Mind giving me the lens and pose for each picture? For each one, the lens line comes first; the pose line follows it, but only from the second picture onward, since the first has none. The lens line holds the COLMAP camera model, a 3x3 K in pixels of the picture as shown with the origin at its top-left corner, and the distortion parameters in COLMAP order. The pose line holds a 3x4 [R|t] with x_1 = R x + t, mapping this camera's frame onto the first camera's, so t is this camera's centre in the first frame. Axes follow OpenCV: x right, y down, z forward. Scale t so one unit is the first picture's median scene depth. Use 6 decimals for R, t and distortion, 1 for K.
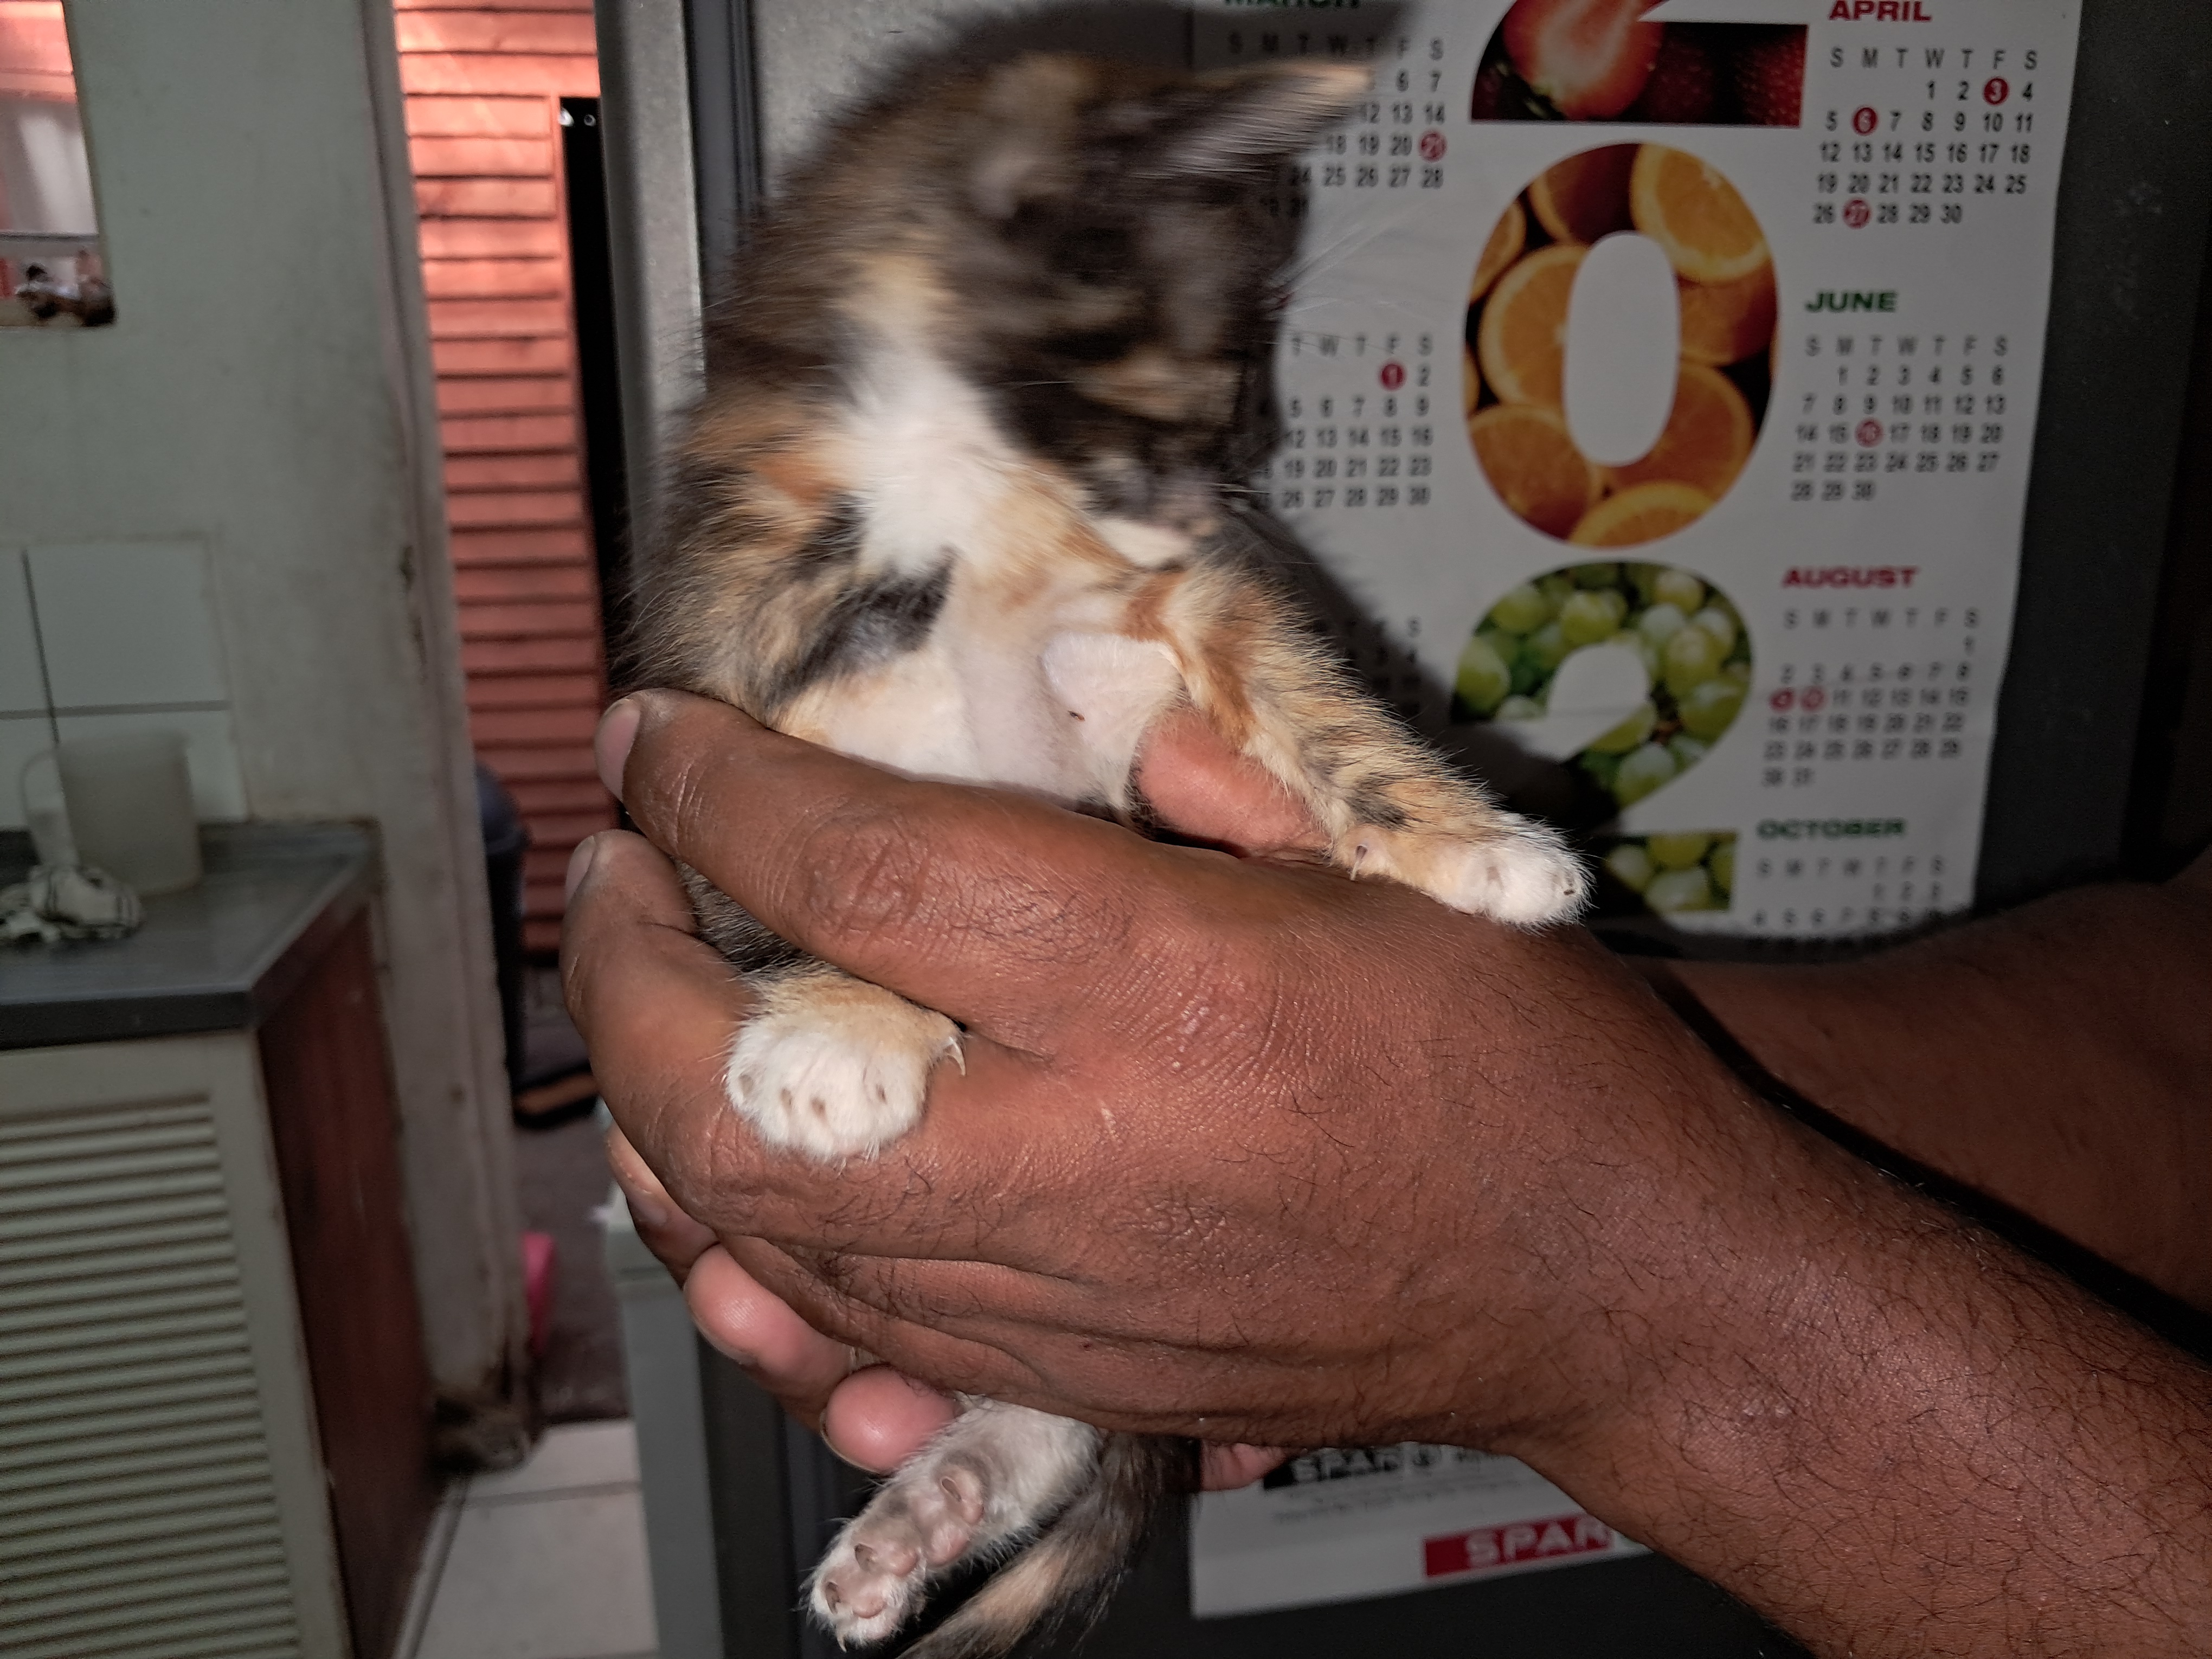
lens RADIAL K [[1785.6, 0, 1072.0], [0, 1785.6, 844.8], [0, 0, 1]] dist [-0.027195, 0.002390]
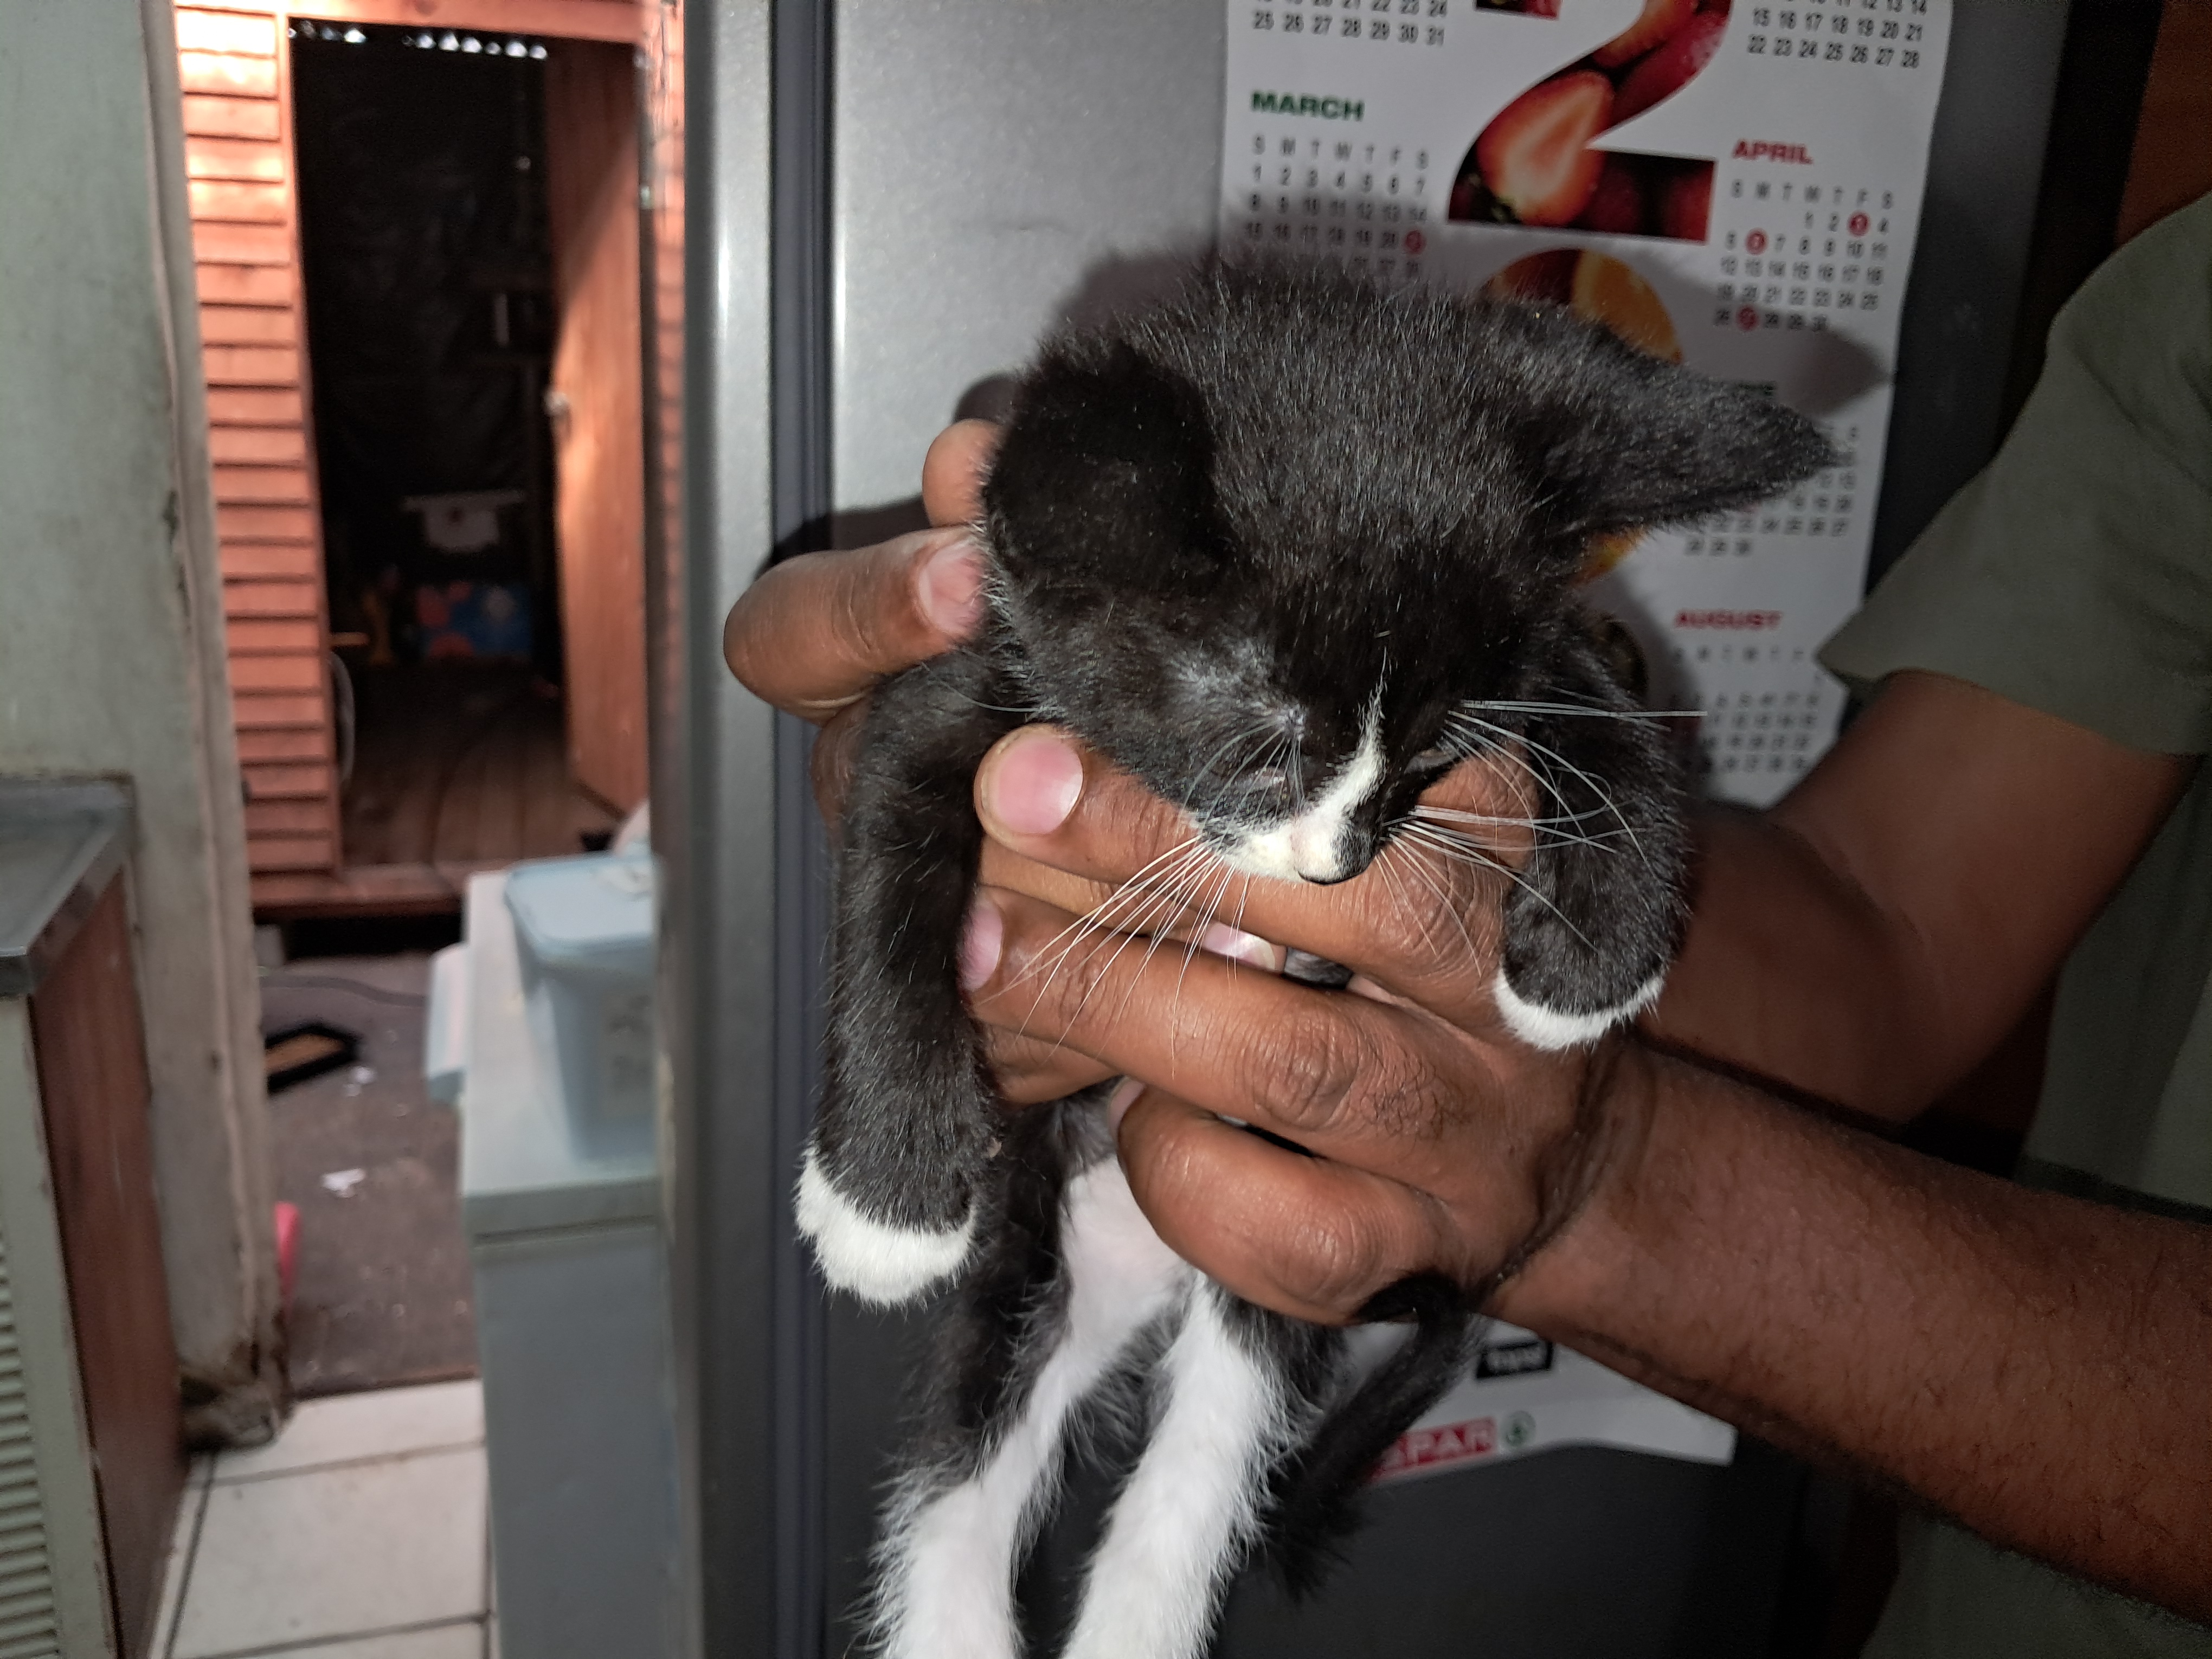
lens RADIAL K [[1793.0, 0, 1072.3], [0, 1793.0, 822.8], [0, 0, 1]] dist [-0.040494, 0.011111]
pose [[0.987245, 0.009332, 0.158935, -0.180598], [-0.011181, 0.999880, 0.010742, -0.022648], [-0.158815, -0.012382, 0.987231, -0.108106]]
